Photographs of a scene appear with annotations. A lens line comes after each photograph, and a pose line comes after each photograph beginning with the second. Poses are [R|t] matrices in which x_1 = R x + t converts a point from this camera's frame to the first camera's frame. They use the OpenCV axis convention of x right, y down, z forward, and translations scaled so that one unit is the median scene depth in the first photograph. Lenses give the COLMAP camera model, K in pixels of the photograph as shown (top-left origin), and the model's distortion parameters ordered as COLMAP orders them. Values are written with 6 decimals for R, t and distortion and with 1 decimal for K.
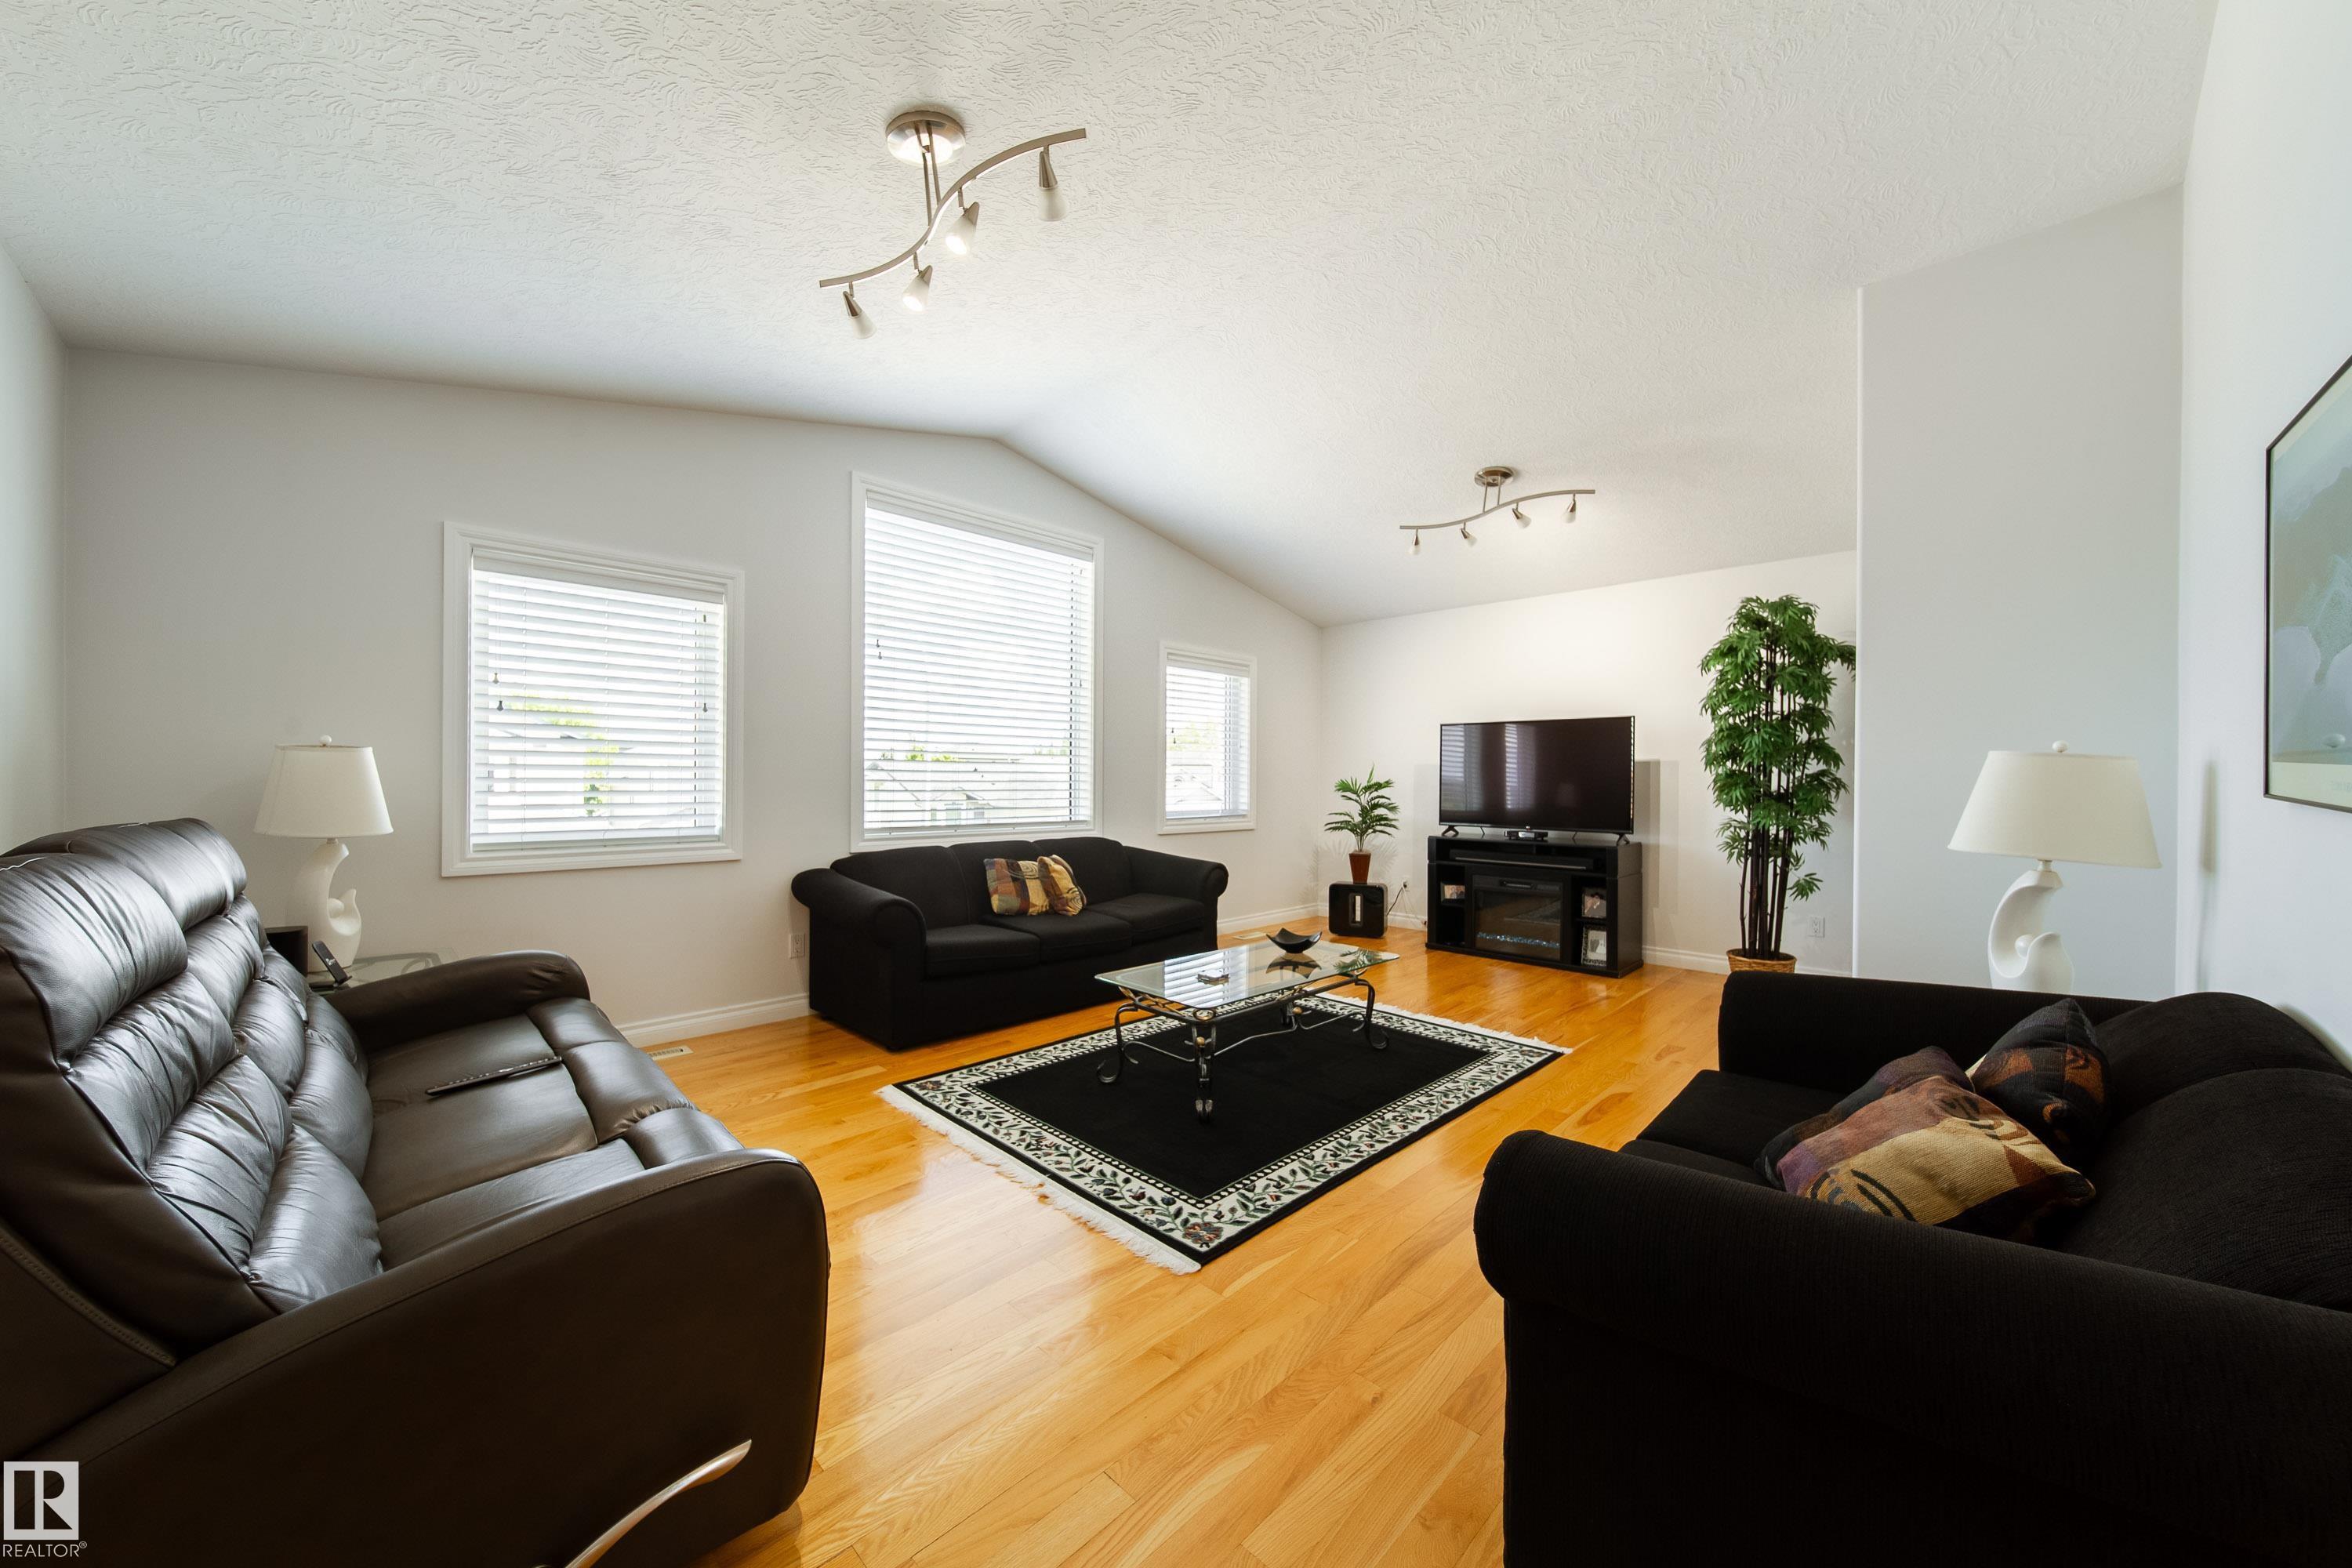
lens RADIAL K [[838.4, 0, 1178.7], [0, 838.4, 779.2], [0, 0, 1]] dist [0.000563, -0.000973]
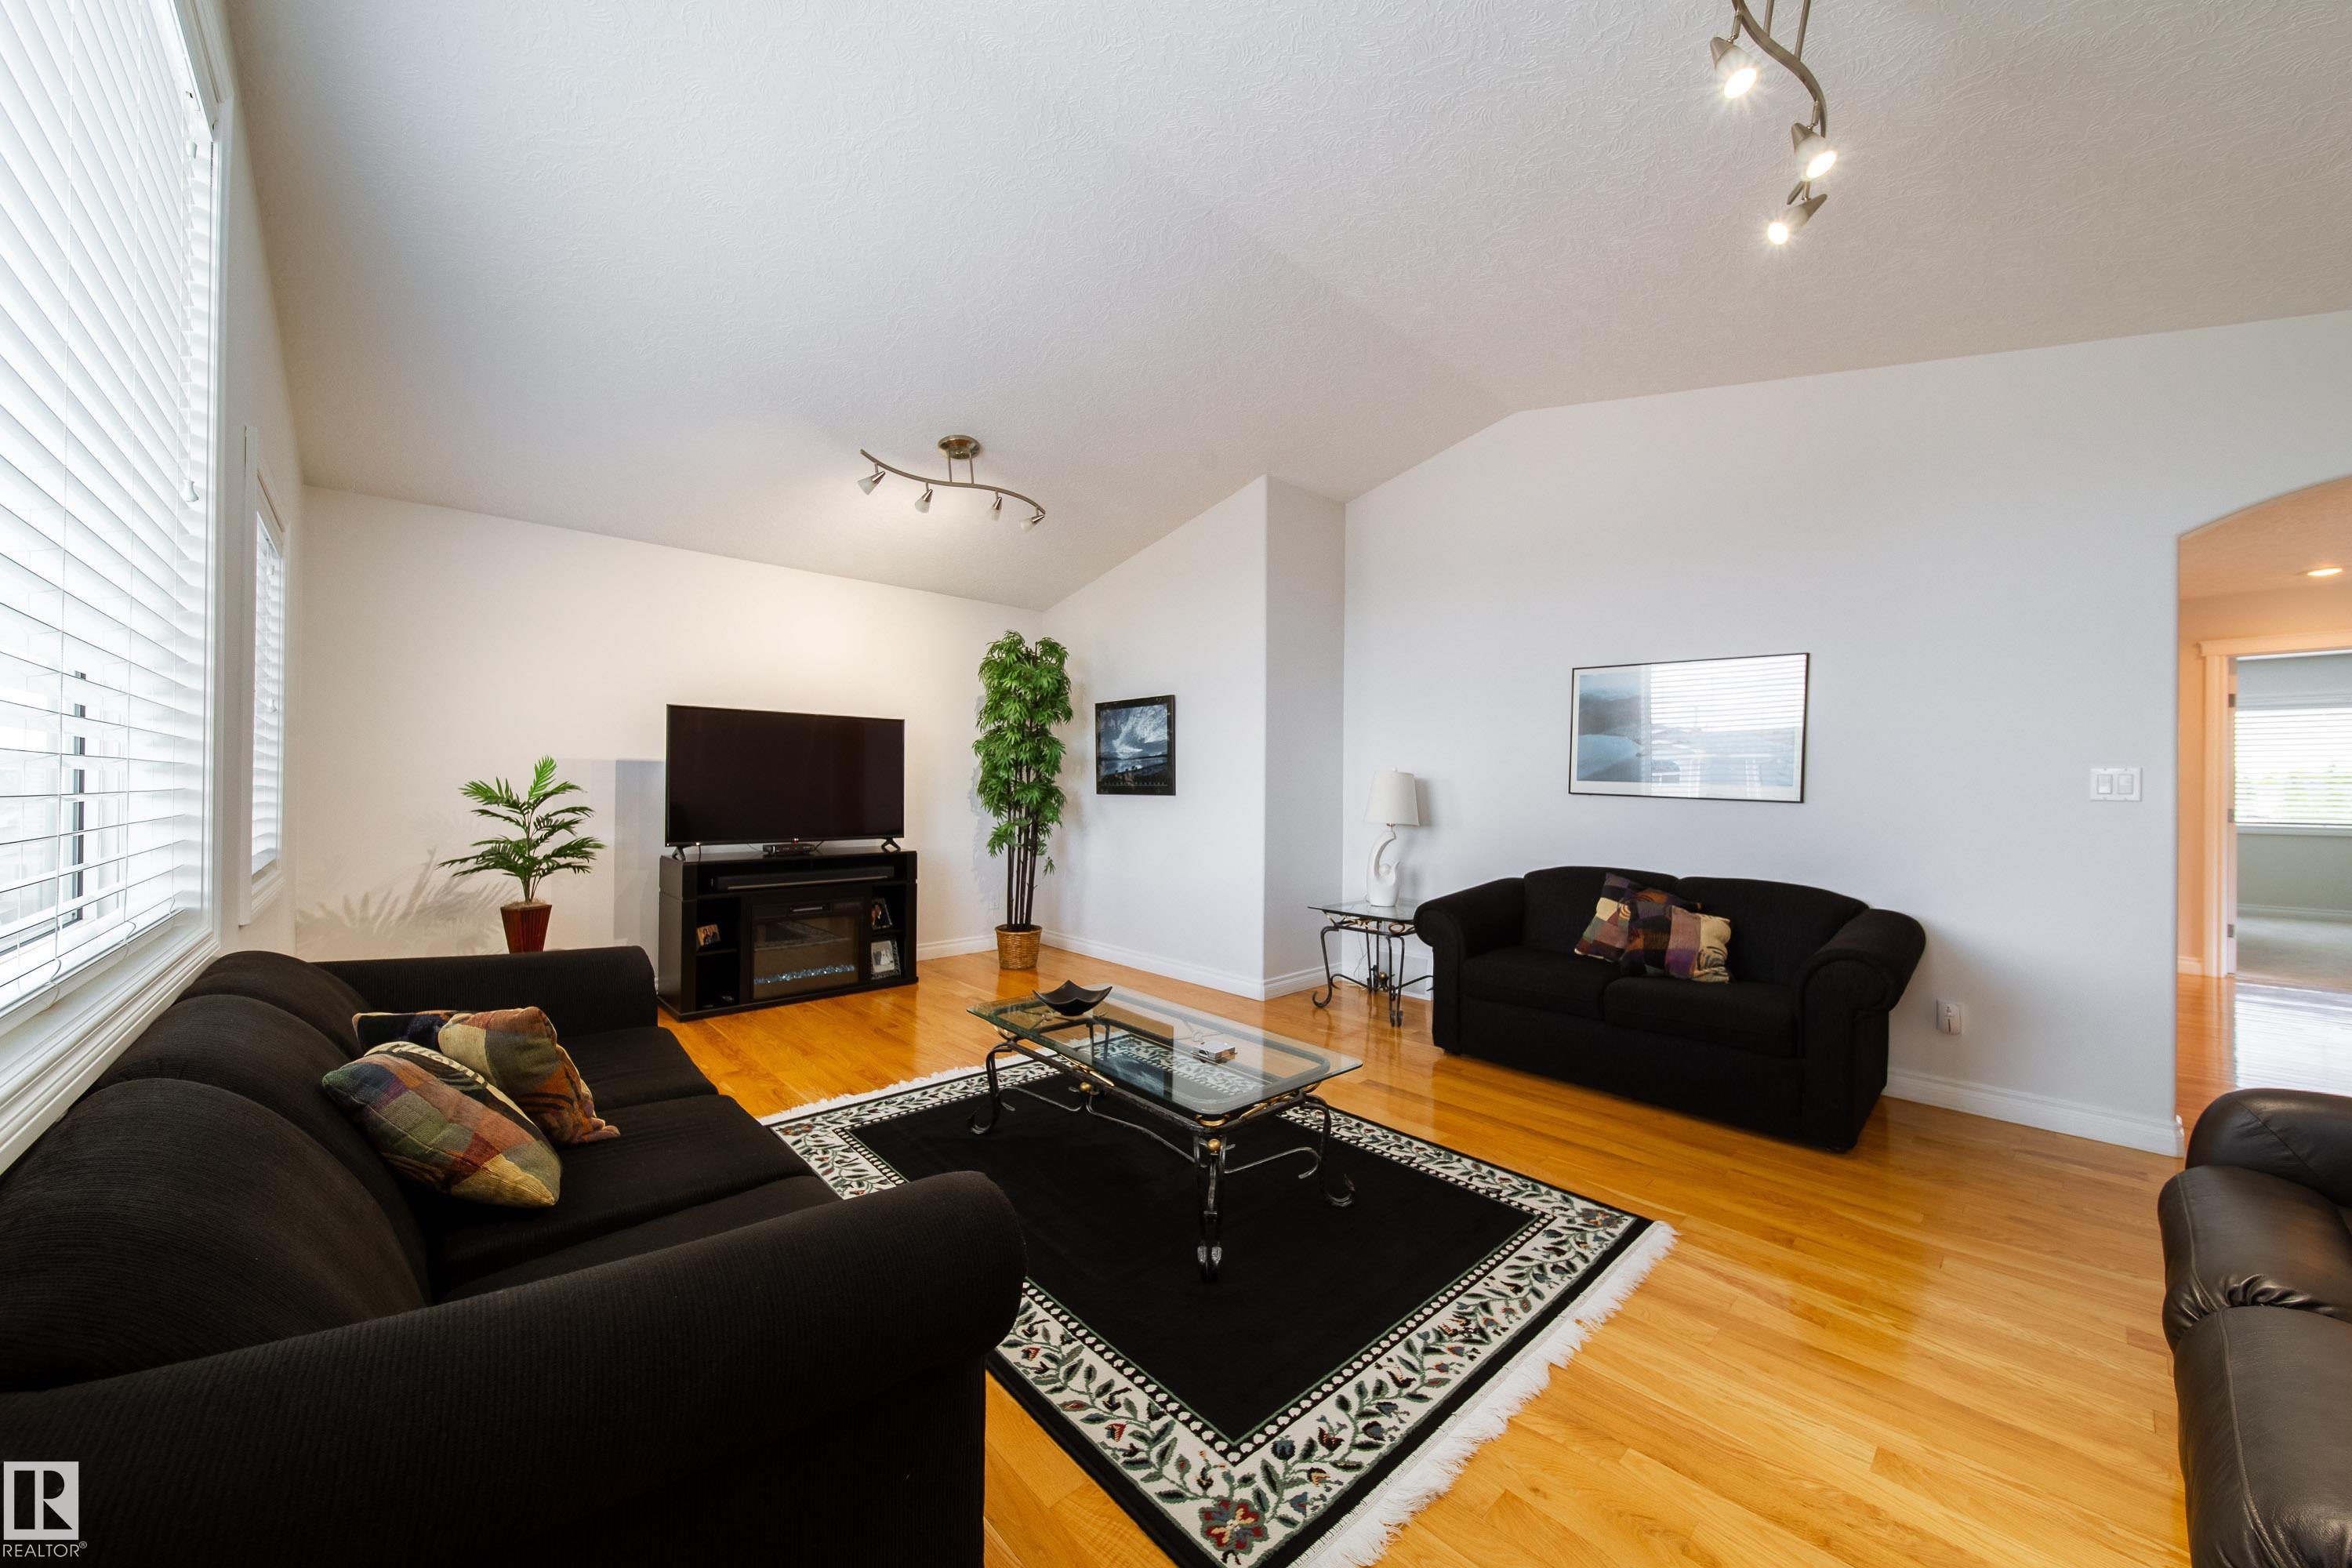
lens RADIAL K [[838.4, 0, 1178.8], [0, 838.4, 788.9], [0, 0, 1]] dist [0.000563, -0.000973]
pose [[0.041130, -0.005066, 0.999141, -0.734817], [-0.007404, 0.999958, 0.005375, -0.001023], [-0.999126, -0.007619, 0.041090, 1.047407]]
